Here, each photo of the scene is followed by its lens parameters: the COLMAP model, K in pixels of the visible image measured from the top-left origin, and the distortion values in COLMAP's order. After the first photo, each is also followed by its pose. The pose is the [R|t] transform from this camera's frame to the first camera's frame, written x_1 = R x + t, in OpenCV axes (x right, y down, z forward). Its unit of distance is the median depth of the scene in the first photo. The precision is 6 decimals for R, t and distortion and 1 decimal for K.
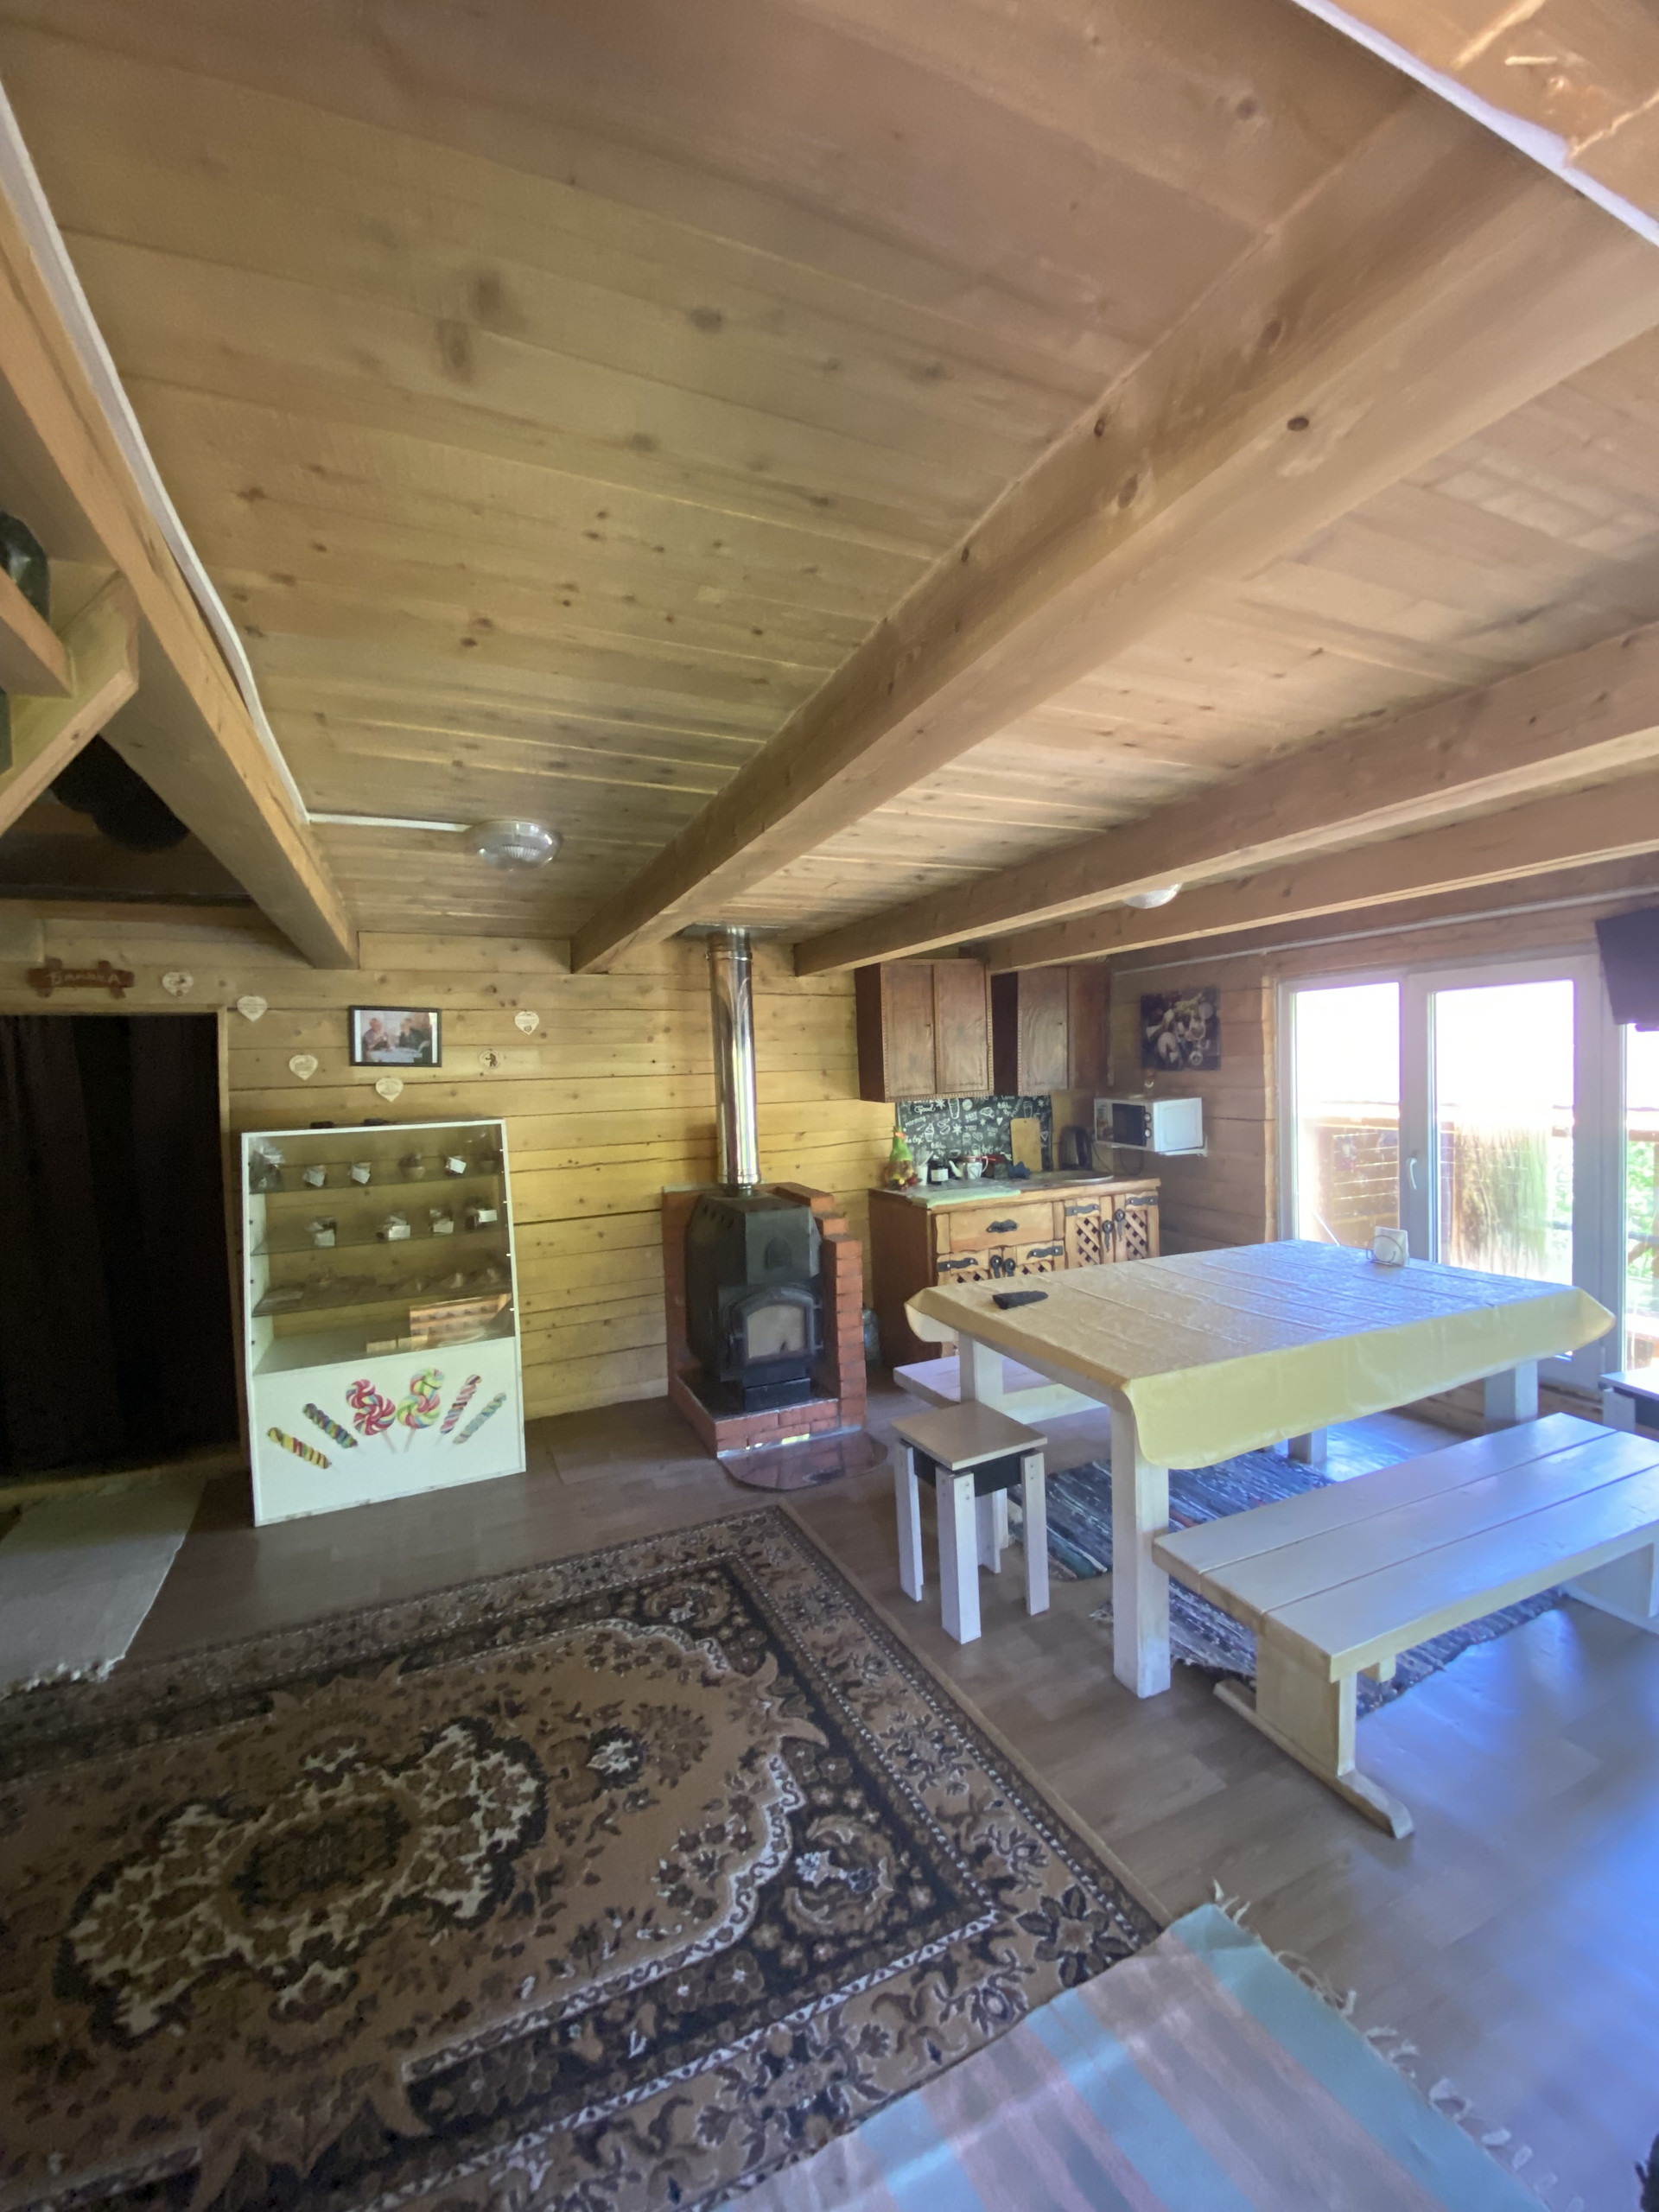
lens RADIAL K [[901.7, 0, 815.2], [0, 901.7, 1059.9], [0, 0, 1]] dist [0.011608, -0.015602]
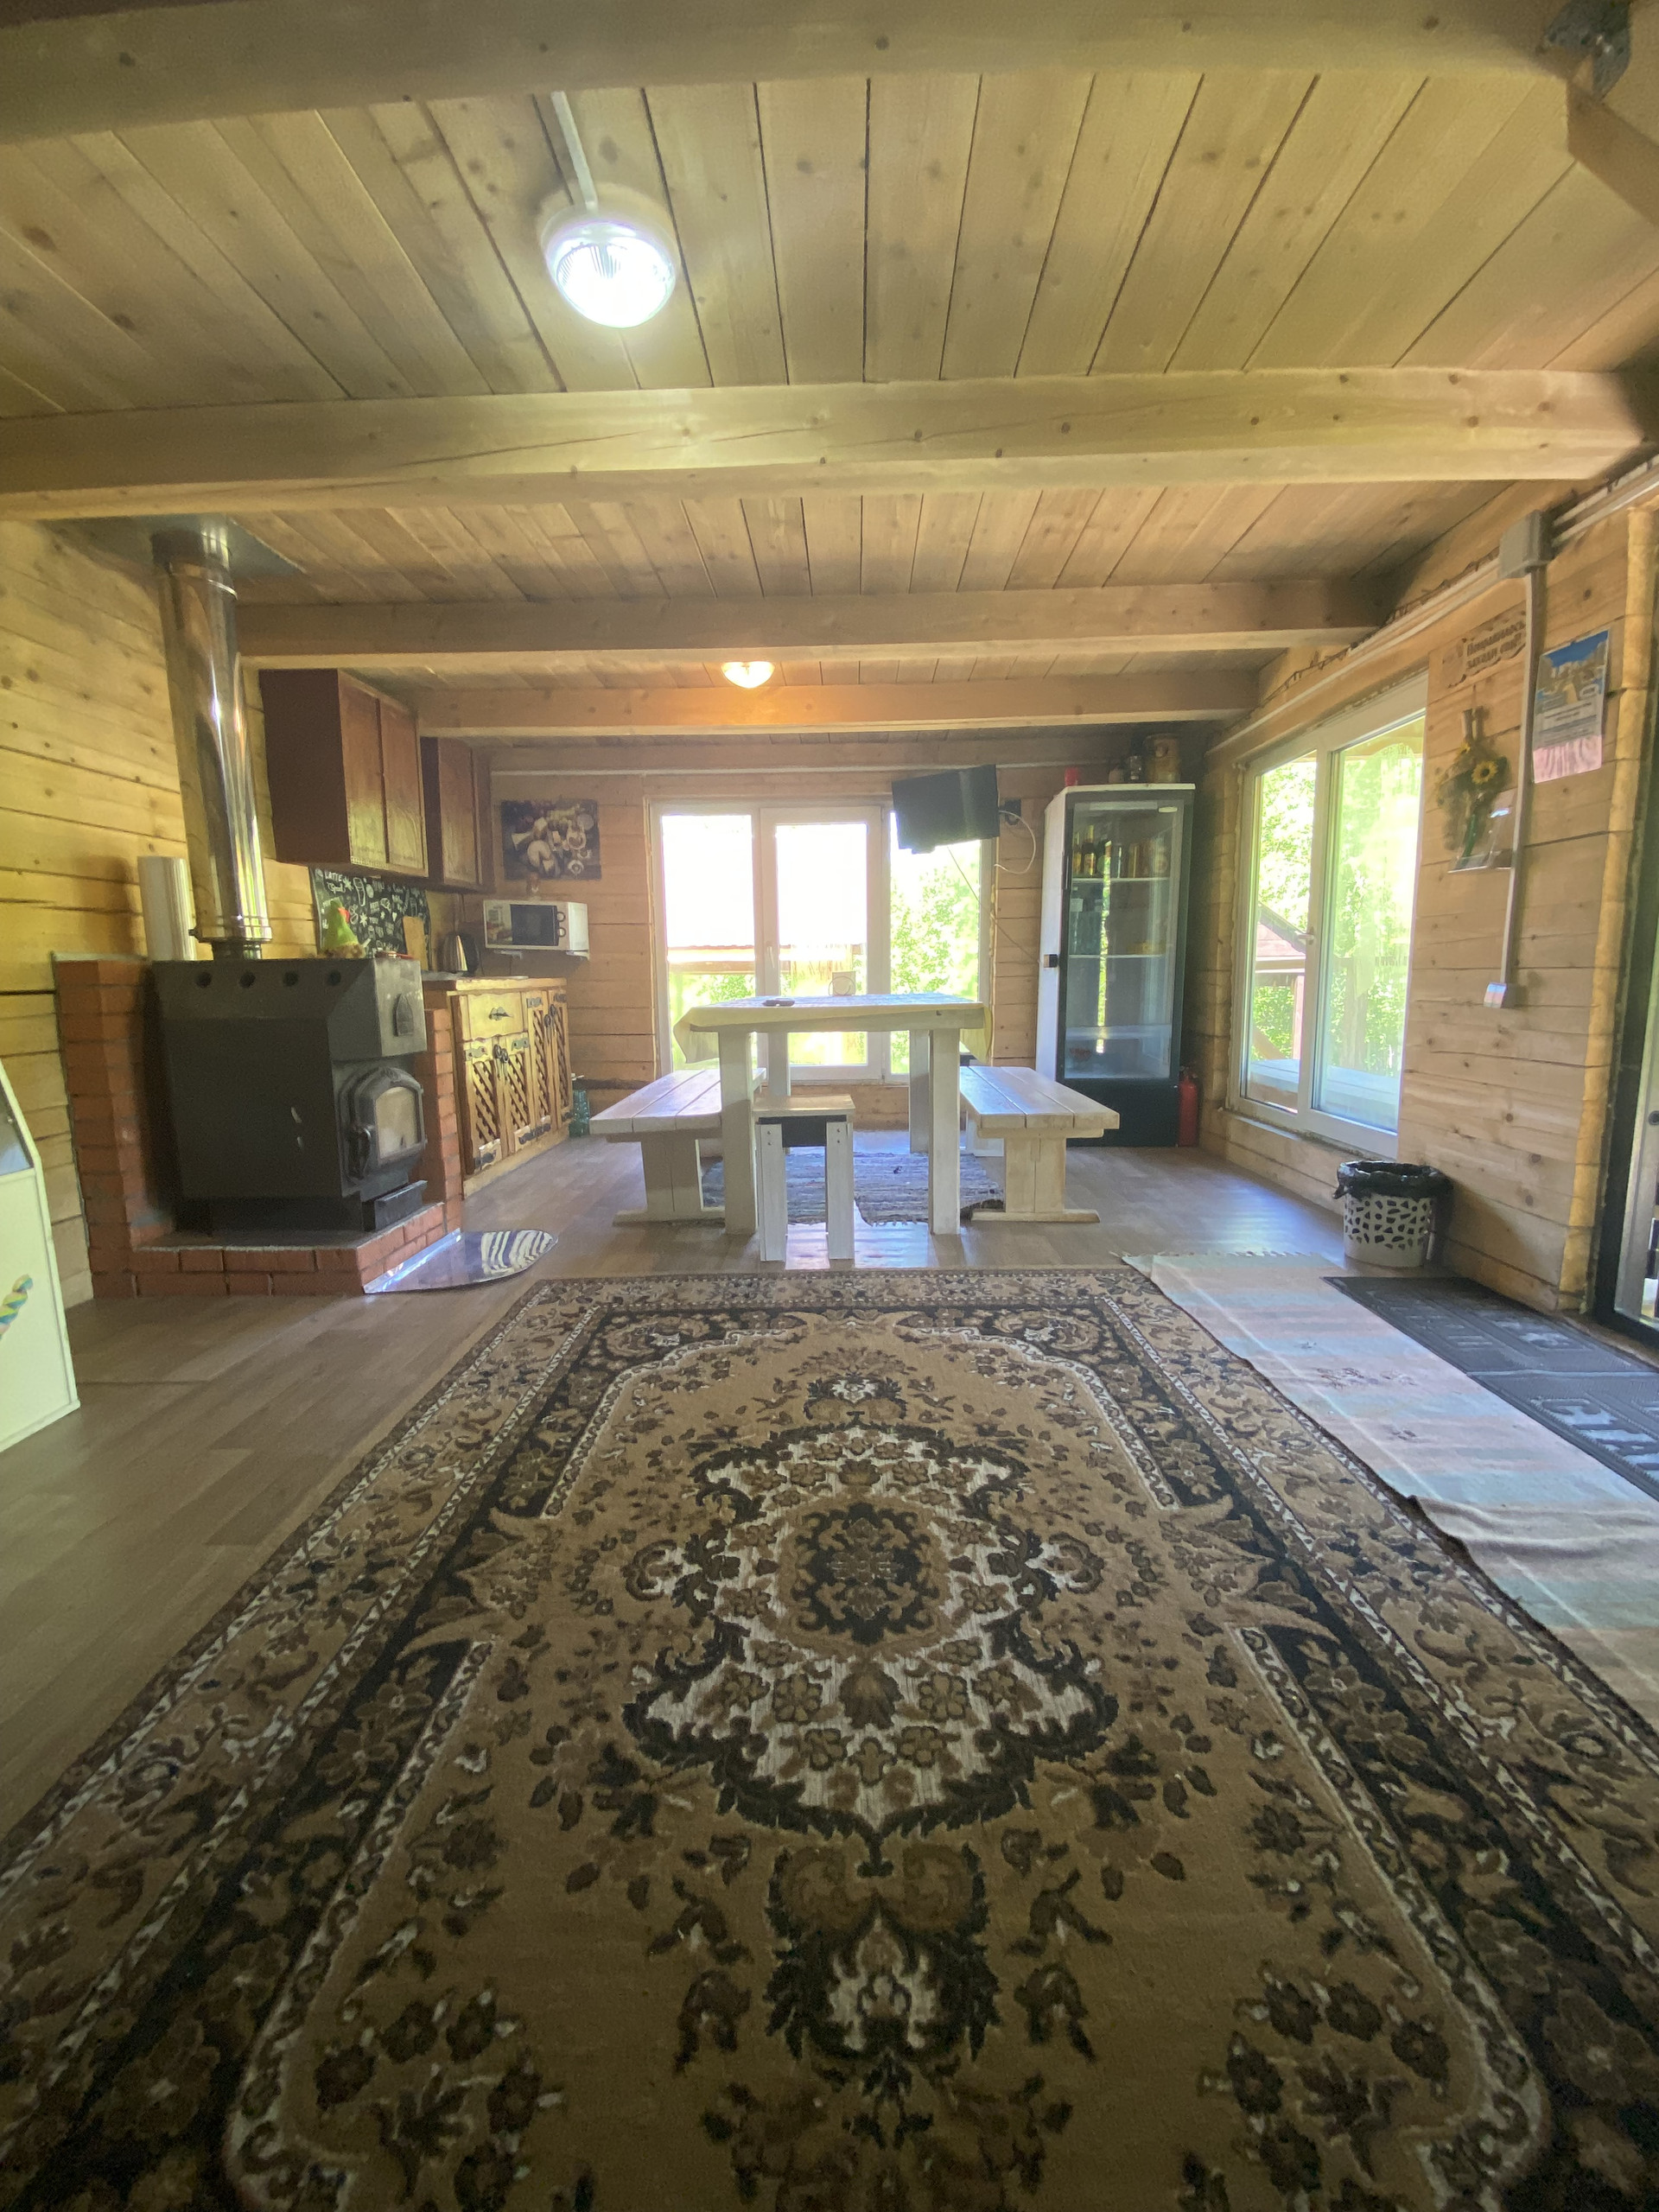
lens RADIAL K [[901.7, 0, 835.7], [0, 901.7, 1094.8], [0, 0, 1]] dist [0.011608, -0.015602]
pose [[0.419247, -0.095608, 0.902824, -1.166036], [-0.013739, 0.993657, 0.111607, 0.377799], [-0.907768, -0.059195, 0.415274, 0.686710]]
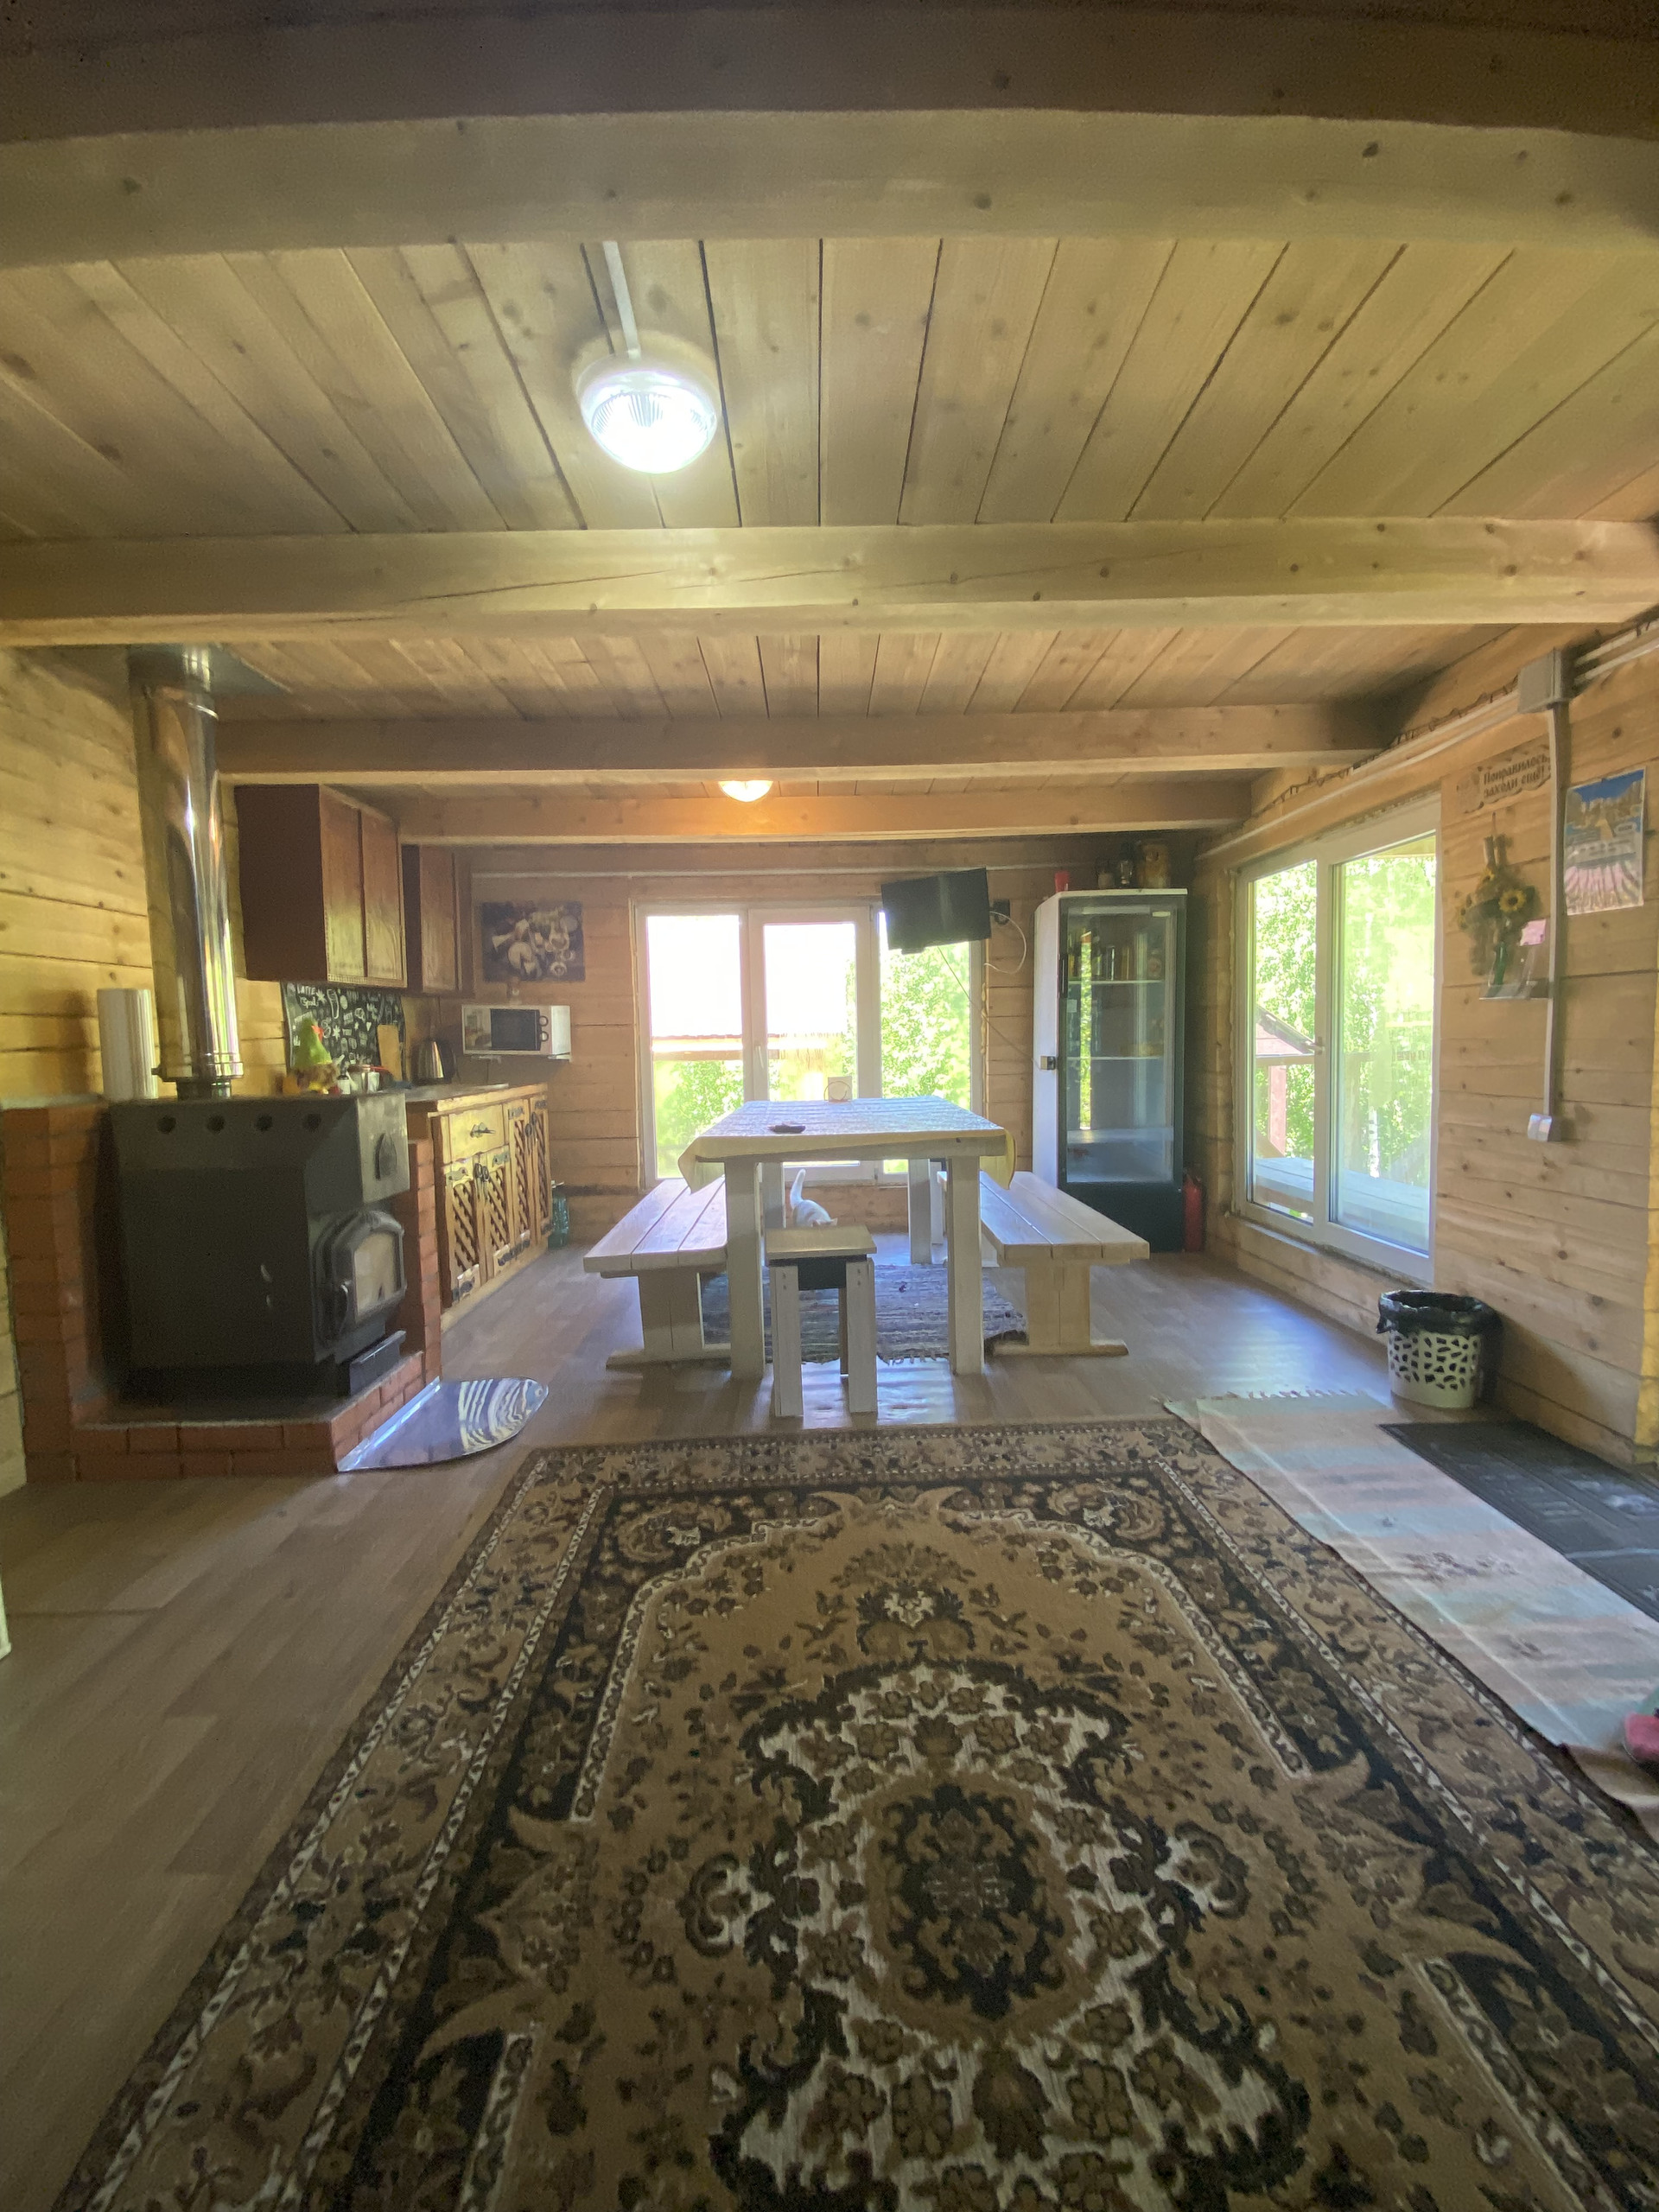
lens RADIAL K [[901.7, 0, 836.7], [0, 901.7, 1095.9], [0, 0, 1]] dist [0.011608, -0.015602]
pose [[0.380465, -0.033549, 0.924187, -1.114431], [-0.003346, 0.999285, 0.037653, 0.275319], [-0.924789, -0.017418, 0.380081, 0.807544]]
